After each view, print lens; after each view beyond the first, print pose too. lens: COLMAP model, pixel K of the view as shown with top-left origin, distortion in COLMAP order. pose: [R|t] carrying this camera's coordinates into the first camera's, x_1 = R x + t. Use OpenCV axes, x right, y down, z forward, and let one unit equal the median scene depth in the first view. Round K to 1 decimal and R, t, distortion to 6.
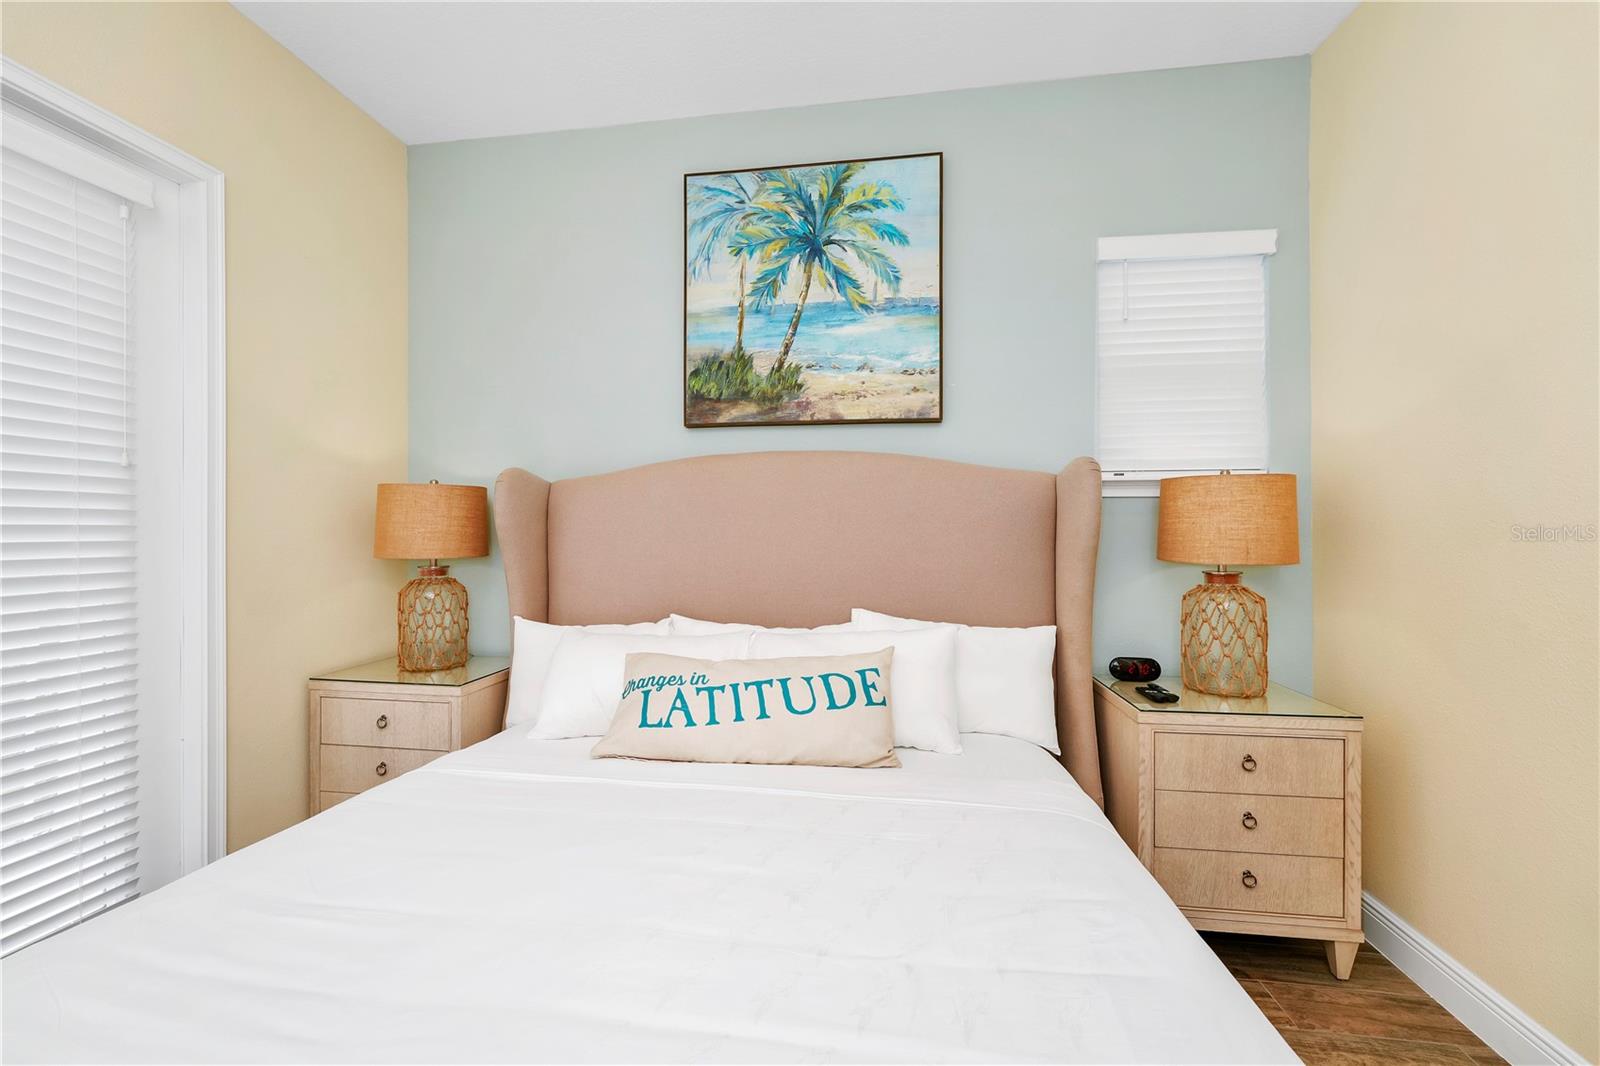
lens RADIAL K [[642.0, 0, 800.5], [0, 642.0, 532.4], [0, 0, 1]] dist [-0.001843, 0.000279]
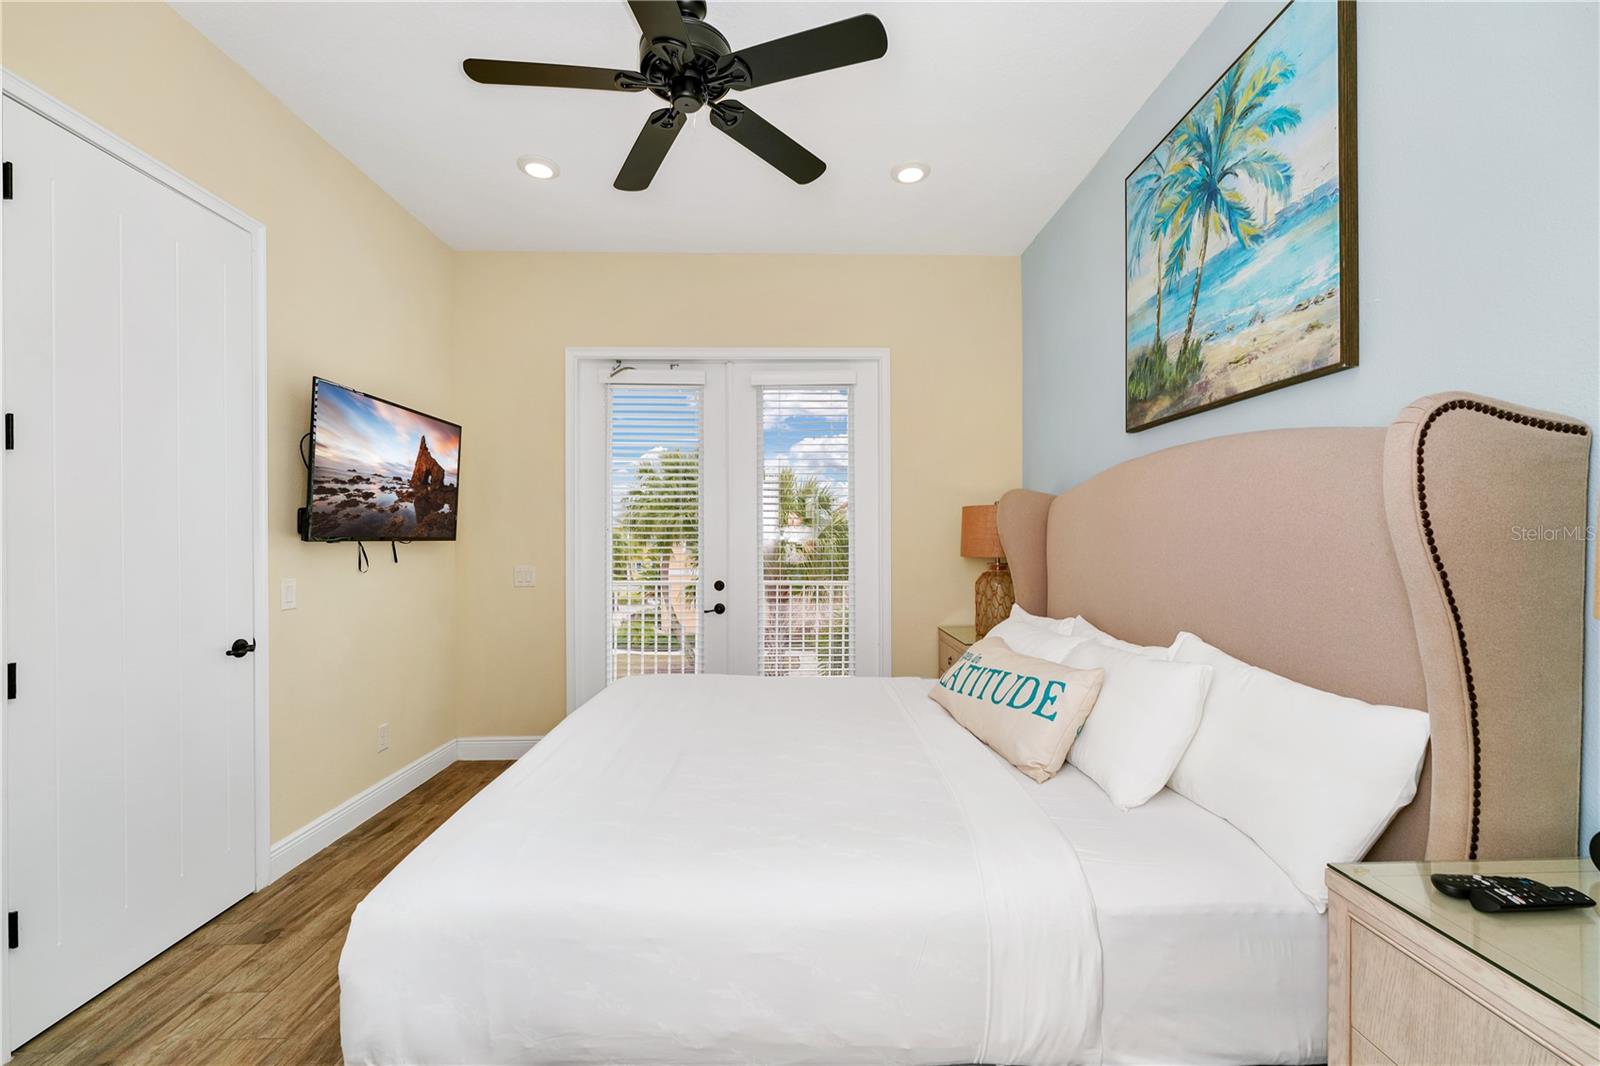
lens RADIAL K [[642.0, 0, 800.5], [0, 642.0, 541.3], [0, 0, 1]] dist [-0.001843, 0.000279]
pose [[0.161803, 0.005214, -0.986809, 0.759483], [0.005785, 0.999964, 0.006232, -0.004959], [0.986806, -0.006717, 0.161766, 0.354416]]
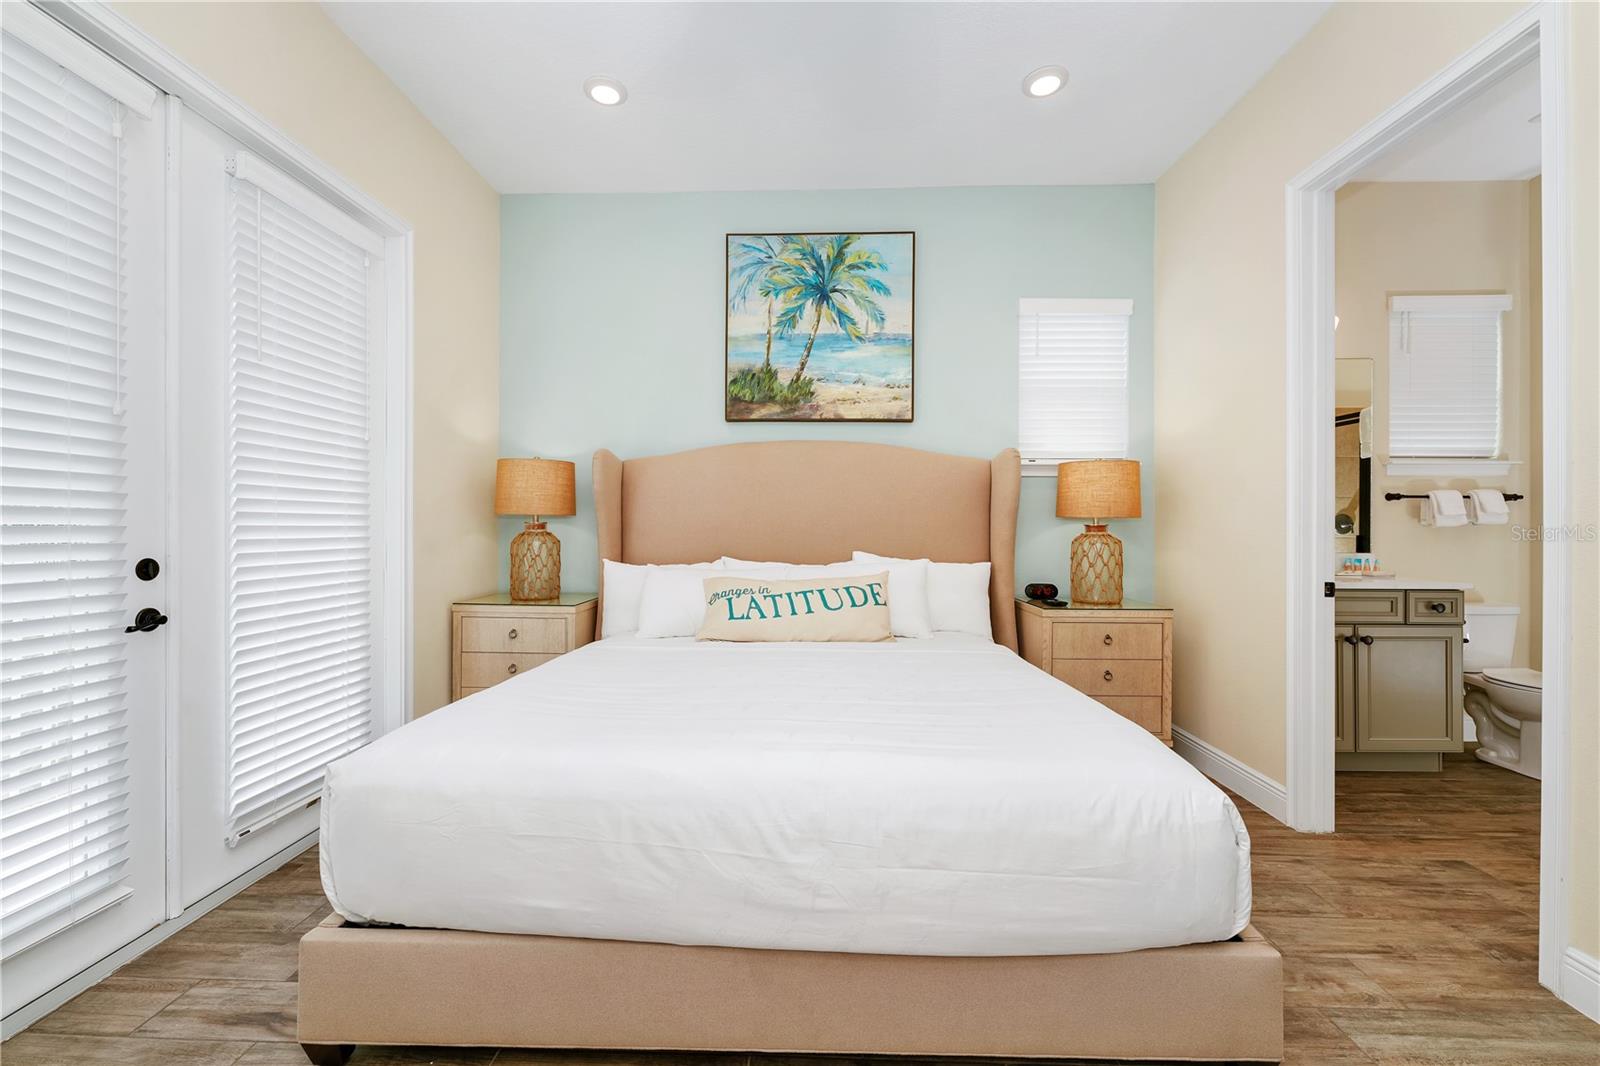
lens RADIAL K [[642.0, 0, 797.7], [0, 642.0, 529.0], [0, 0, 1]] dist [-0.001843, 0.000279]
pose [[0.993897, 0.005296, 0.110182, -0.186455], [-0.005622, 0.999981, 0.002648, 0.061512], [-0.110166, -0.003251, 0.993908, -0.378556]]
